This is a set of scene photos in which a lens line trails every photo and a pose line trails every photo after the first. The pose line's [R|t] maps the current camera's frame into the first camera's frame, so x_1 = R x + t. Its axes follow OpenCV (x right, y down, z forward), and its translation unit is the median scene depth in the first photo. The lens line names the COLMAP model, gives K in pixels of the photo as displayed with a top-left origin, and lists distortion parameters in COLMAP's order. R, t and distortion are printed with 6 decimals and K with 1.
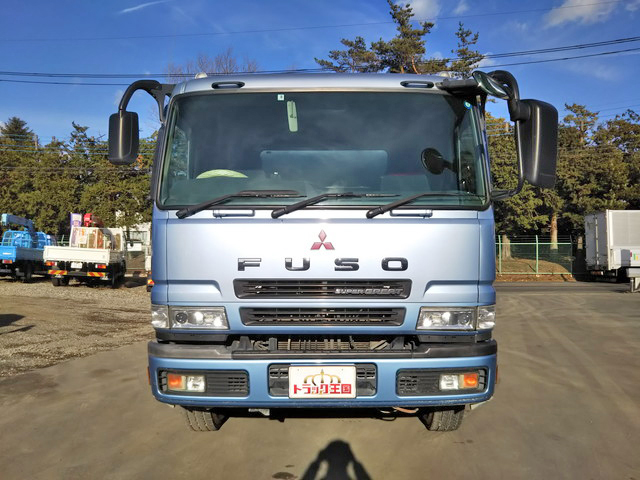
lens RADIAL K [[562.8, 0, 324.4], [0, 562.8, 241.3], [0, 0, 1]] dist [-0.056147, 0.052318]
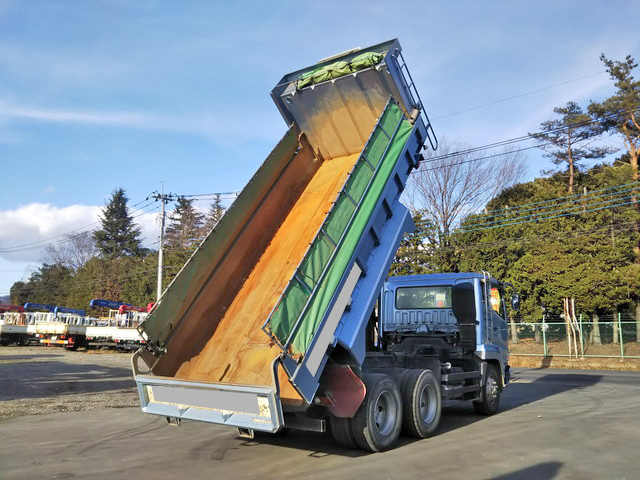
lens RADIAL K [[562.8, 0, 317.8], [0, 562.8, 244.8], [0, 0, 1]] dist [-0.056147, 0.052318]
pose [[0.851969, -0.079199, -0.517568, 0.598222], [0.004931, 0.989664, -0.143322, 0.001195], [0.523569, 0.119554, 0.843553, 0.091682]]
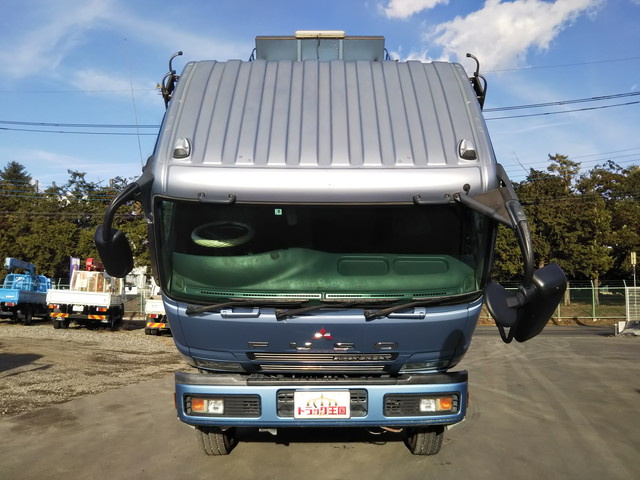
lens RADIAL K [[562.8, 0, 324.3], [0, 562.8, 240.0], [0, 0, 1]] dist [-0.056147, 0.052318]
pose [[0.999901, 0.004525, 0.013291, -0.005613], [-0.003442, 0.996752, -0.080464, -0.002752], [-0.013612, 0.080410, 0.996669, -0.078345]]
